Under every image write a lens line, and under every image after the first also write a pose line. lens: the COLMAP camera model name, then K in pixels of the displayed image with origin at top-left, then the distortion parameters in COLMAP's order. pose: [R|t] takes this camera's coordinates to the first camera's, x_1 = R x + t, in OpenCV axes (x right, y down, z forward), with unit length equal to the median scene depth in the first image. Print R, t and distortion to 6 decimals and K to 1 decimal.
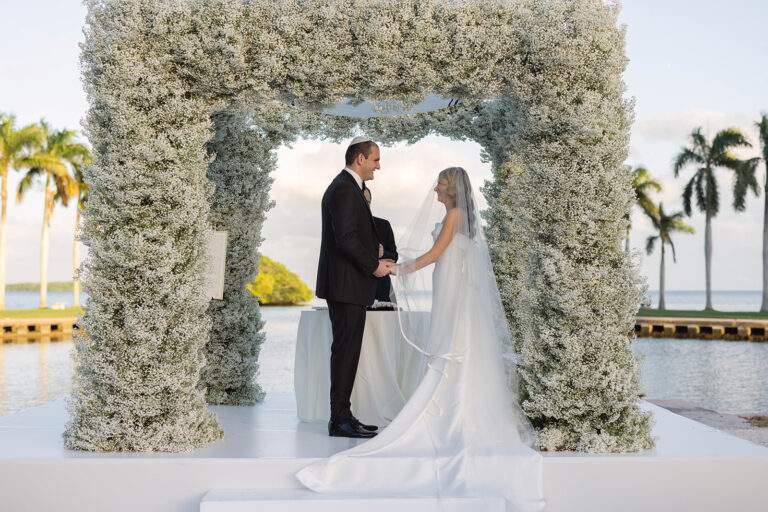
lens RADIAL K [[1194.4, 0, 384.0], [0, 1194.4, 256.0], [0, 0, 1]] dist [0.006933, 0.003090]
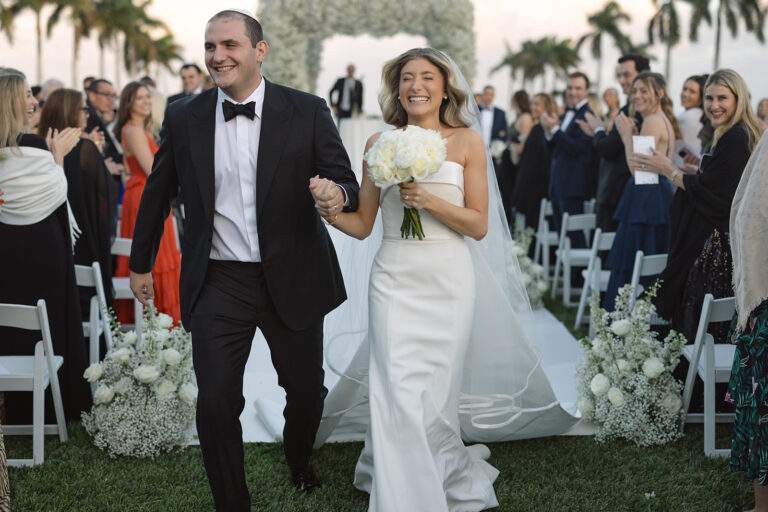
lens RADIAL K [[1223.6, 0, 384.0], [0, 1223.6, 256.0], [0, 0, 1]] dist [-0.003825, 0.029329]
pose [[0.999985, -0.004268, 0.003315, 0.004860], [0.003753, 0.989815, 0.142311, -0.034393], [-0.003888, -0.142297, 0.989816, -1.610022]]
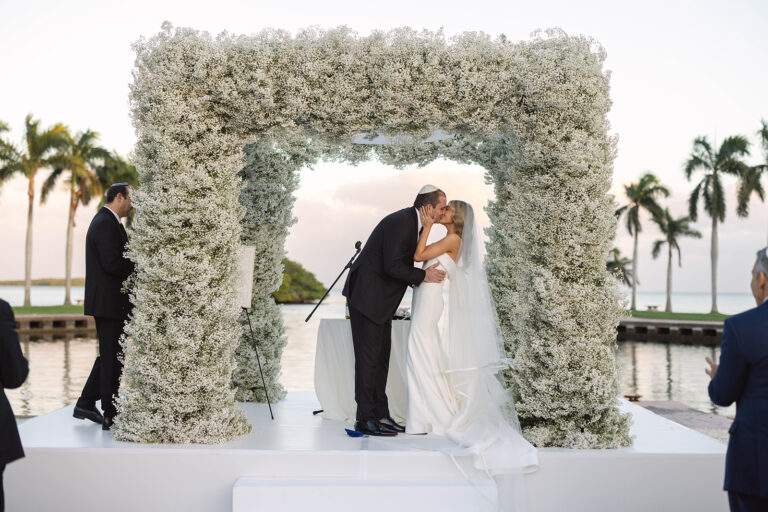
lens RADIAL K [[1172.8, 0, 384.0], [0, 1172.8, 256.0], [0, 0, 1]] dist [0.008363, 0.017448]
pose [[0.999880, 0.009328, -0.012382, 0.003636], [-0.009320, 0.999956, 0.000713, -0.017444], [0.012388, -0.000598, 0.999923, -0.116423]]
